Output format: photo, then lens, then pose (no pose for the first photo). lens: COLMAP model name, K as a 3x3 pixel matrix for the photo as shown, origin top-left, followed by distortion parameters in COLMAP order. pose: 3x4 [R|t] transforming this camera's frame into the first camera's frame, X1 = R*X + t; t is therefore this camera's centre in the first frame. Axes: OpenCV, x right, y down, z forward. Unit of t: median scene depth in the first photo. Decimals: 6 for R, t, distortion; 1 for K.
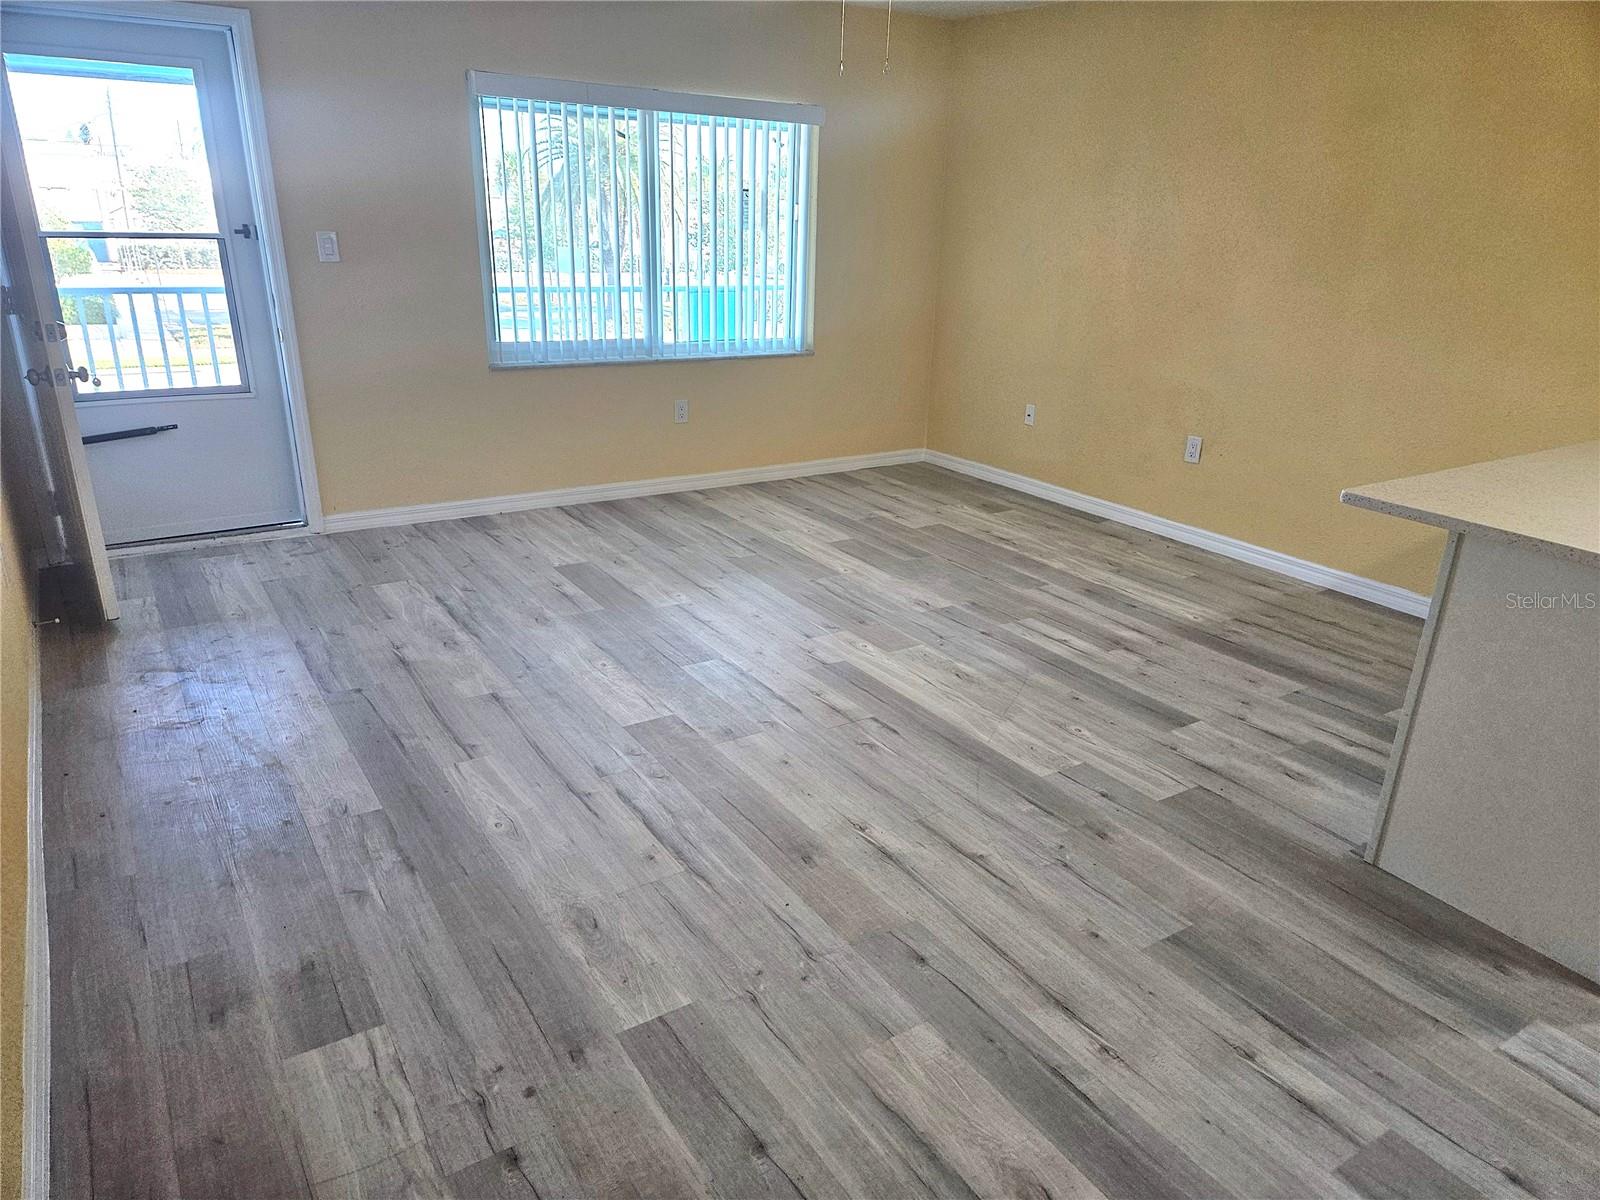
lens RADIAL K [[1066.5, 0, 805.7], [0, 1066.5, 611.0], [0, 0, 1]] dist [0.083315, -0.070582]
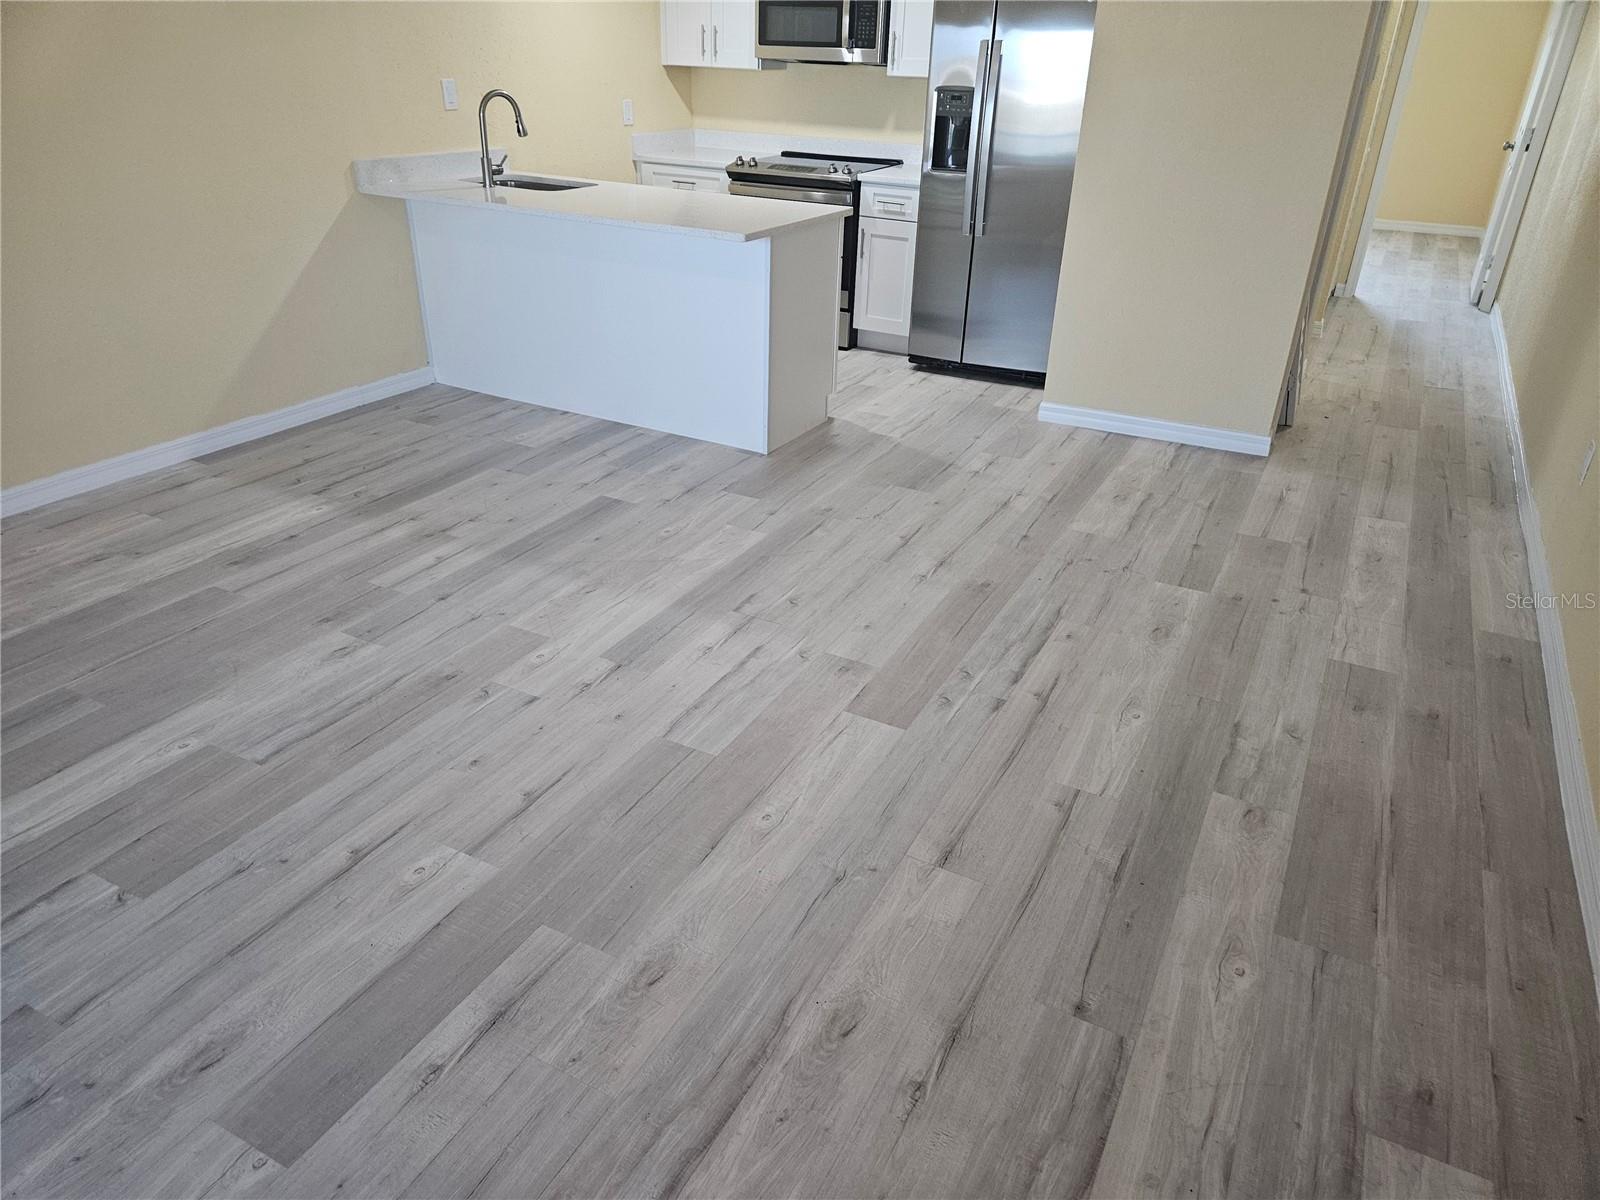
lens RADIAL K [[1067.9, 0, 792.7], [0, 1067.9, 615.6], [0, 0, 1]] dist [0.082813, -0.072277]
pose [[-0.480033, -0.450767, 0.752580, -0.676090], [0.275275, 0.737154, 0.617112, -0.467649], [-0.832942, 0.503401, -0.229773, 1.153706]]
